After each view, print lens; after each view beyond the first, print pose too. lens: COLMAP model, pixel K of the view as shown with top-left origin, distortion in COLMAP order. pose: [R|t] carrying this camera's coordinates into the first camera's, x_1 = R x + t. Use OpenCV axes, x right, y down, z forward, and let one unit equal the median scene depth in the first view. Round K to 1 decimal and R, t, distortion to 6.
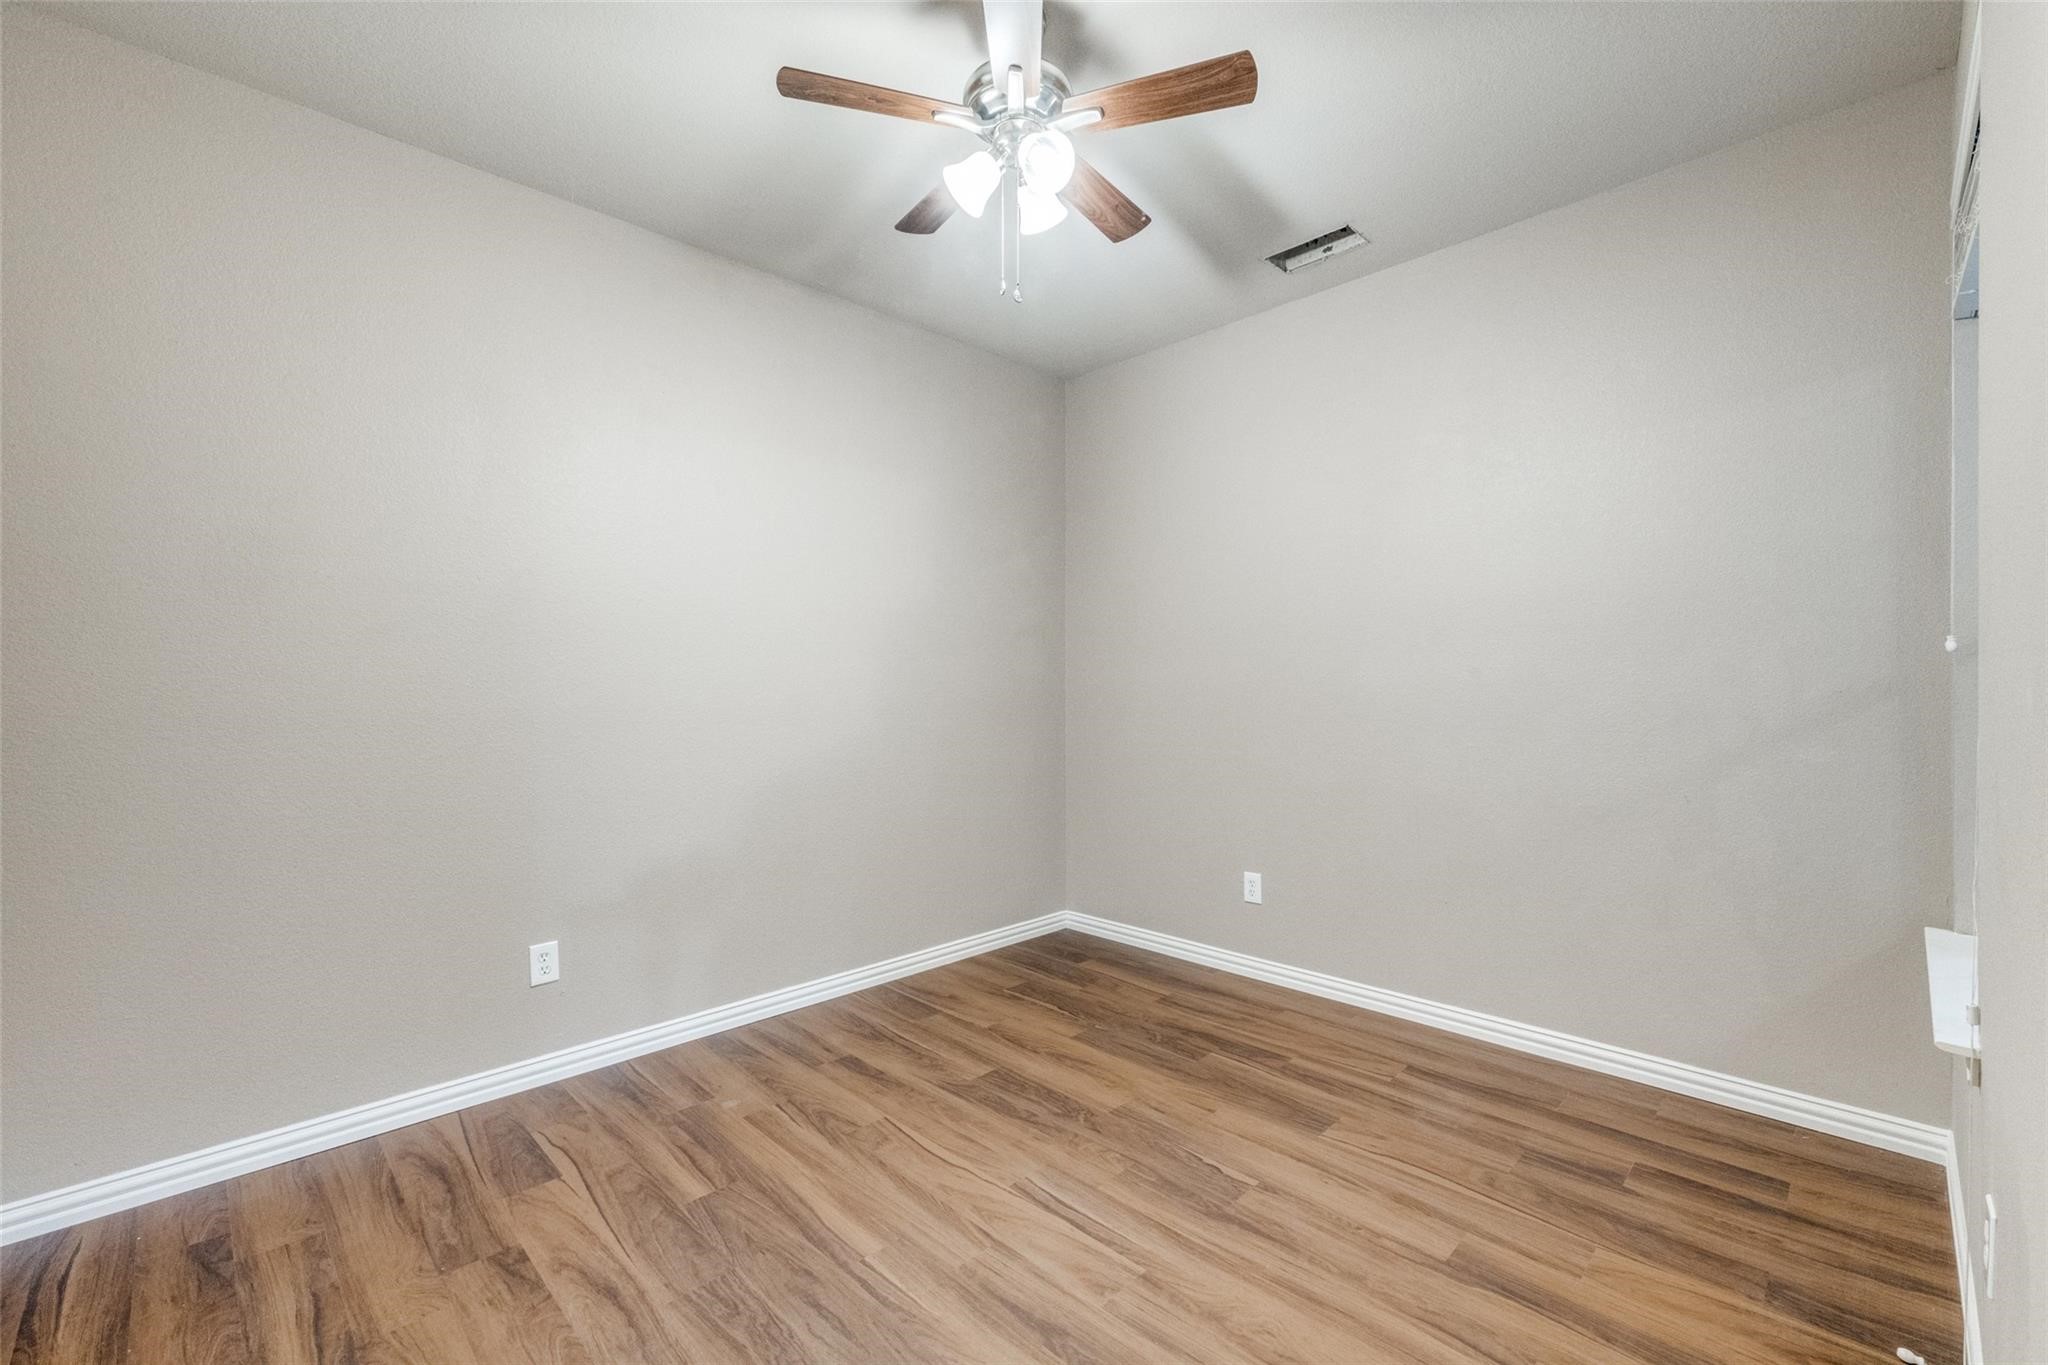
lens RADIAL K [[854.8, 0, 1026.3], [0, 854.8, 687.0], [0, 0, 1]] dist [0.002439, 0.000212]
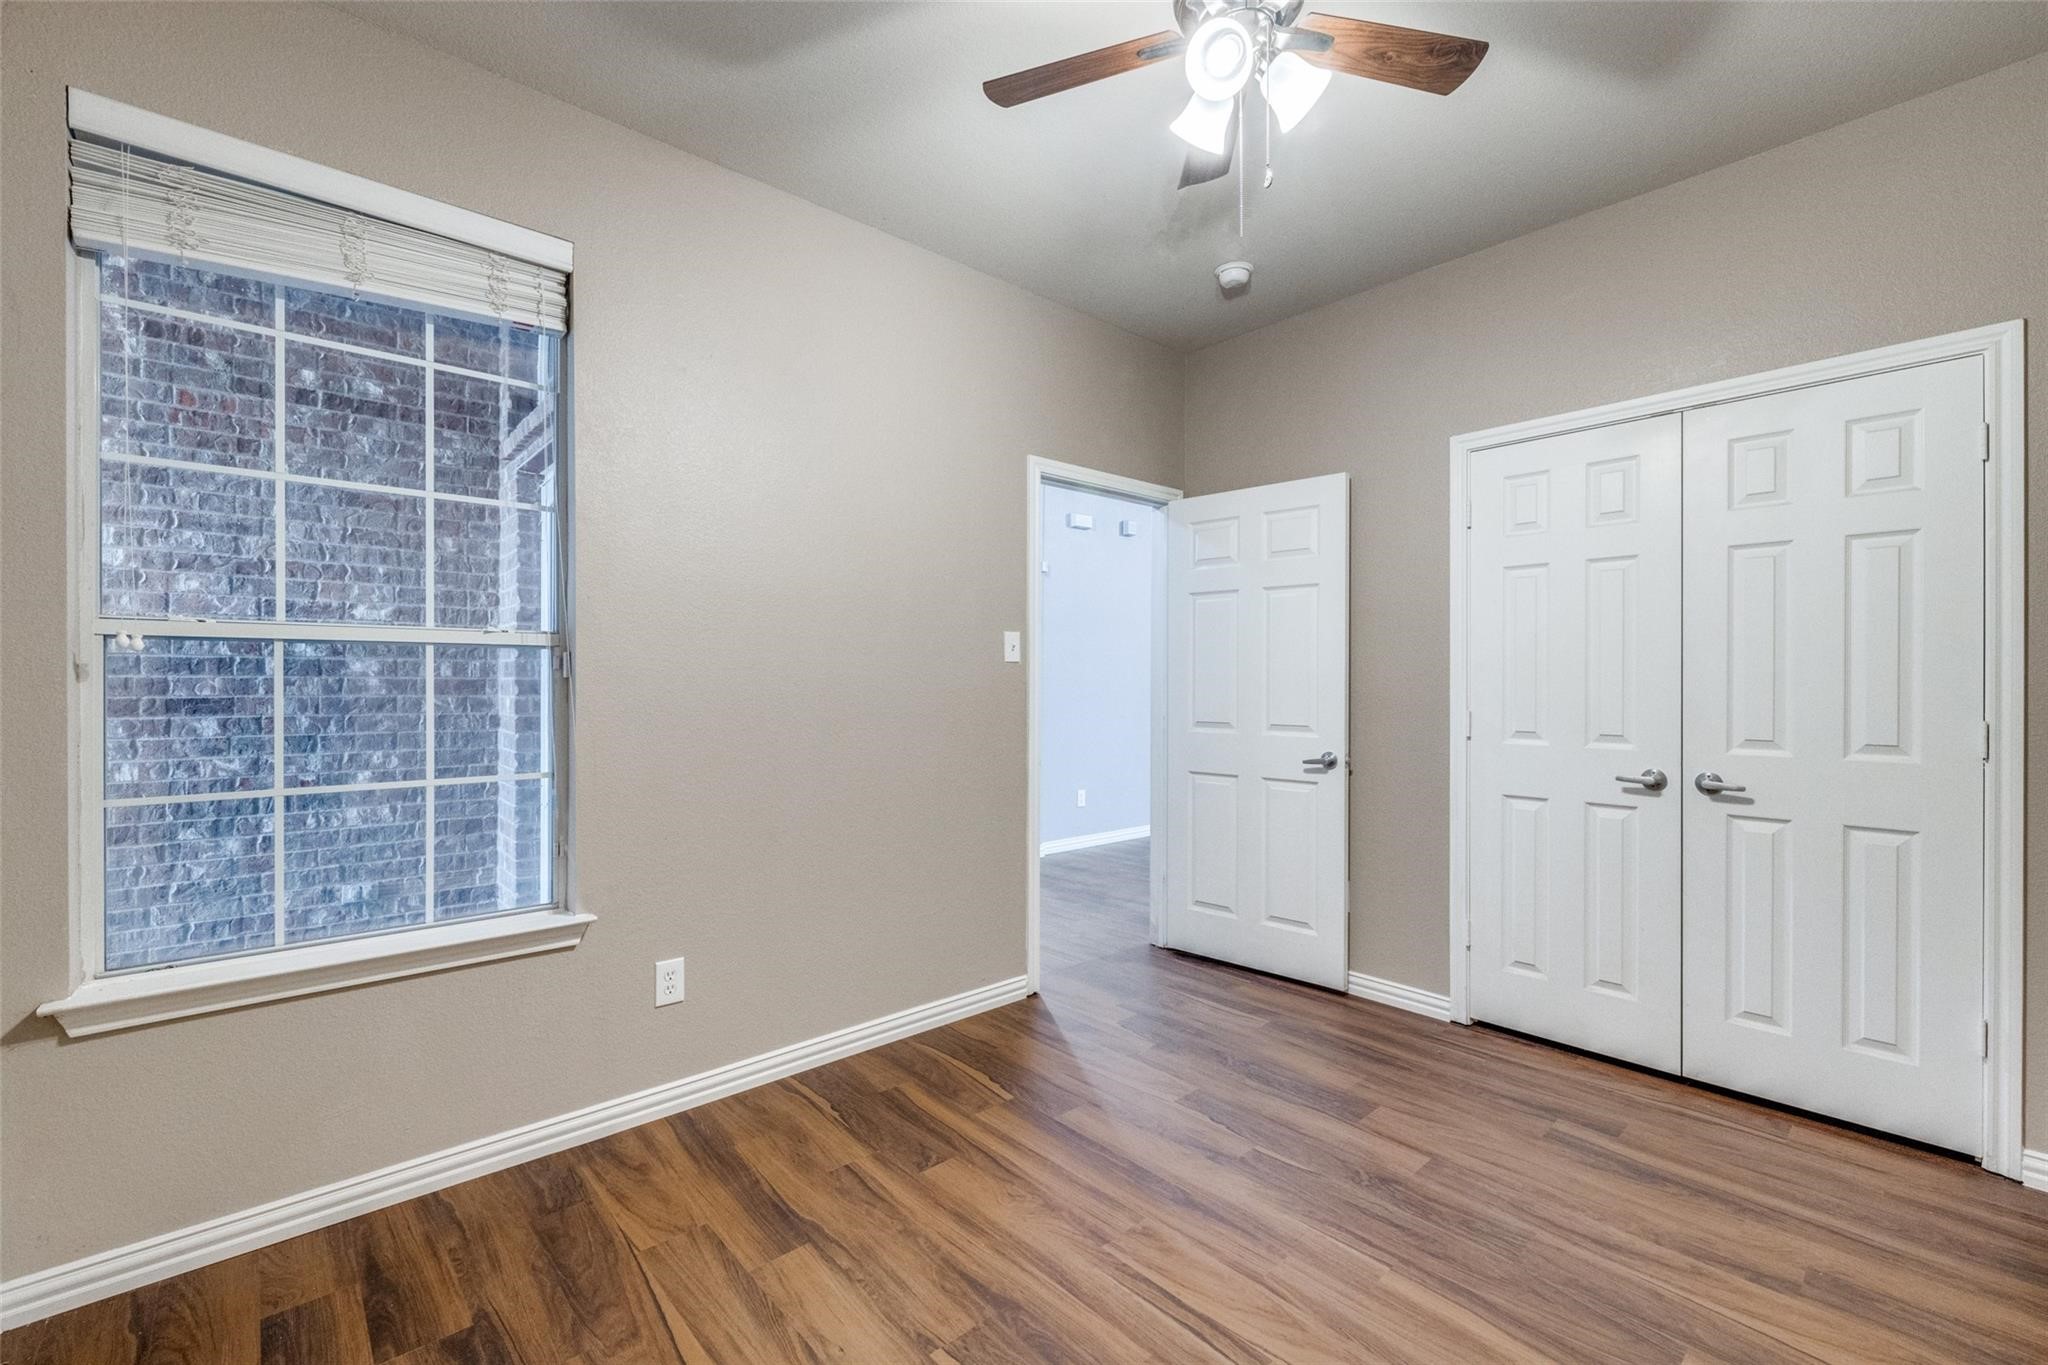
lens RADIAL K [[854.8, 0, 1019.7], [0, 854.8, 688.0], [0, 0, 1]] dist [0.002439, 0.000212]
pose [[-0.998294, 0.004708, 0.058190, 0.166406], [0.005084, 0.999967, 0.006308, -0.000385], [-0.058158, 0.006593, -0.998286, 1.929909]]
